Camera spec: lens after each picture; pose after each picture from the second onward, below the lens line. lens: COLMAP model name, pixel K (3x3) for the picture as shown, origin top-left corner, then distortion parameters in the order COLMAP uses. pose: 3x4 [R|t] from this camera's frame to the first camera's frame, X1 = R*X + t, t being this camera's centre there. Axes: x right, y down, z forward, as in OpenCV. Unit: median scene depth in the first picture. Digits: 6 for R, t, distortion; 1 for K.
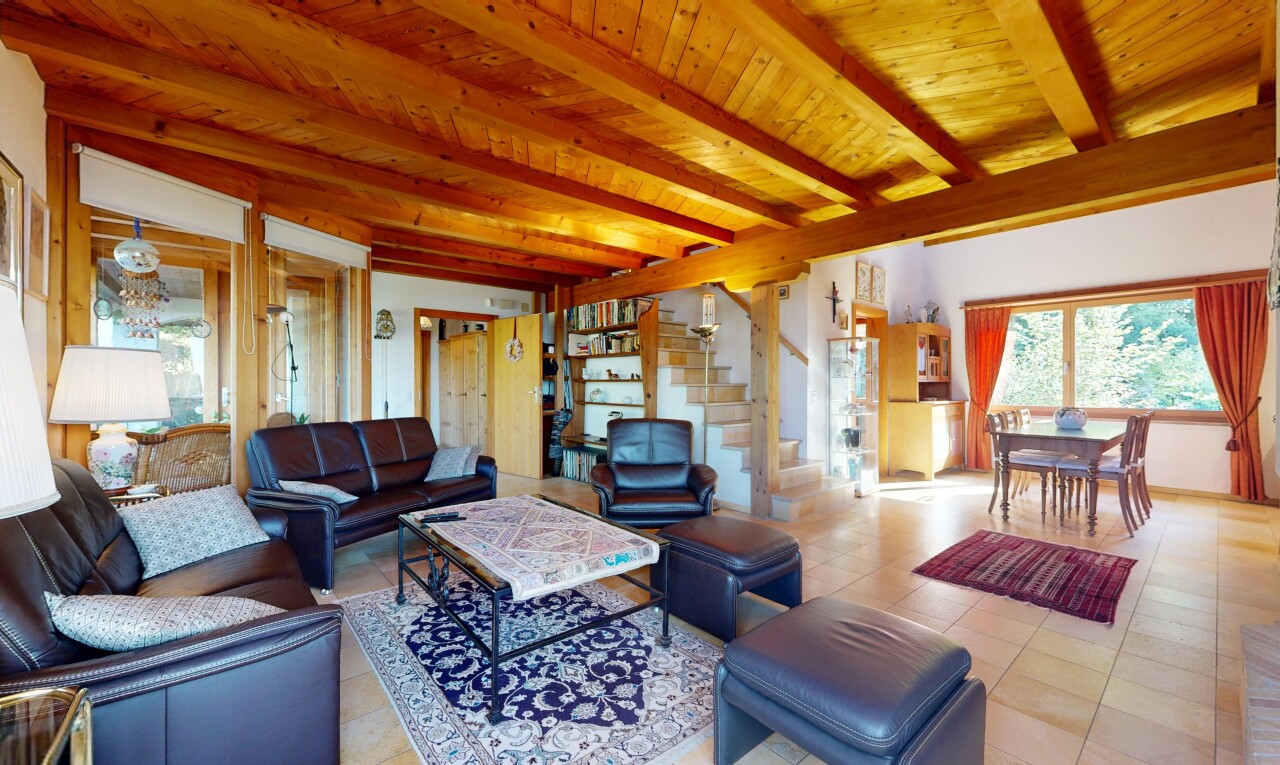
lens RADIAL K [[502.5, 0, 640.9], [0, 502.5, 382.9], [0, 0, 1]] dist [0.000742, -0.000035]
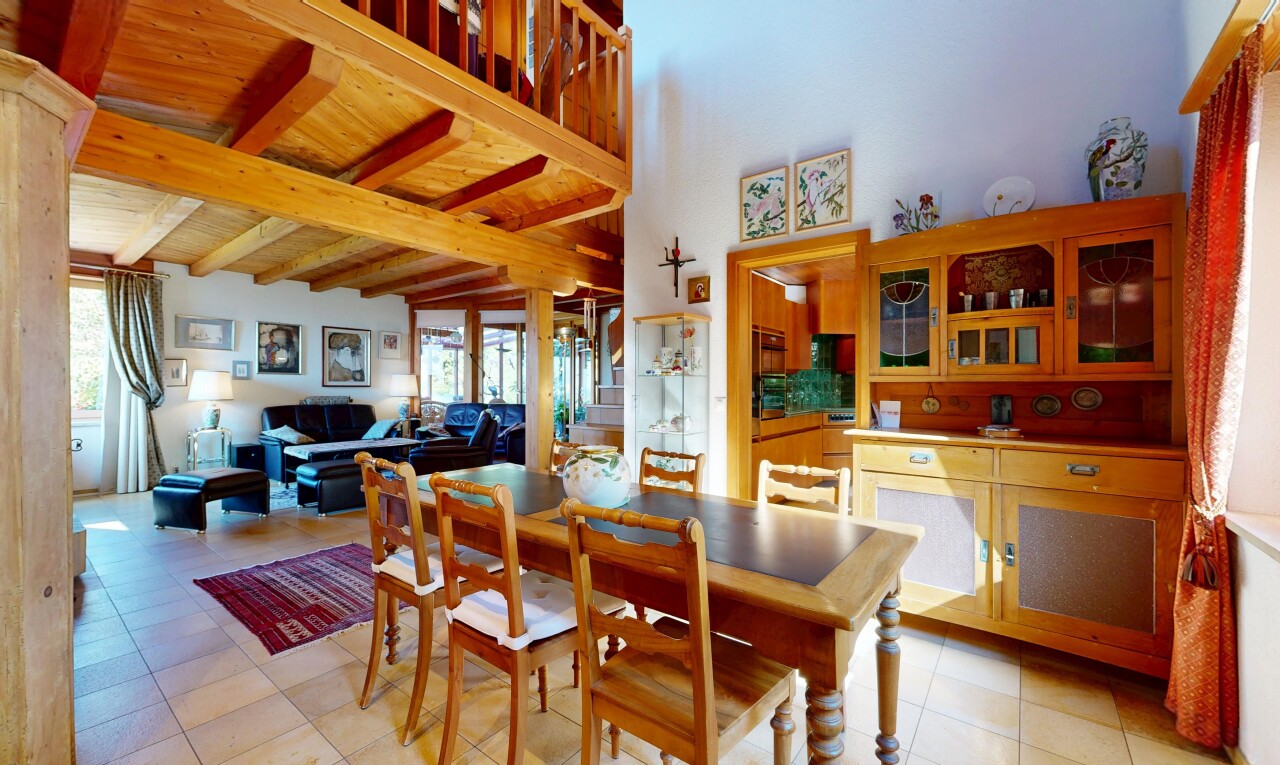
lens RADIAL K [[502.5, 0, 639.8], [0, 502.5, 384.5], [0, 0, 1]] dist [0.000742, -0.000035]
pose [[0.186757, -0.000848, -0.982406, 1.811752], [-0.002195, 0.999997, -0.001281, 0.001884], [0.982404, 0.002396, 0.186755, 1.420436]]
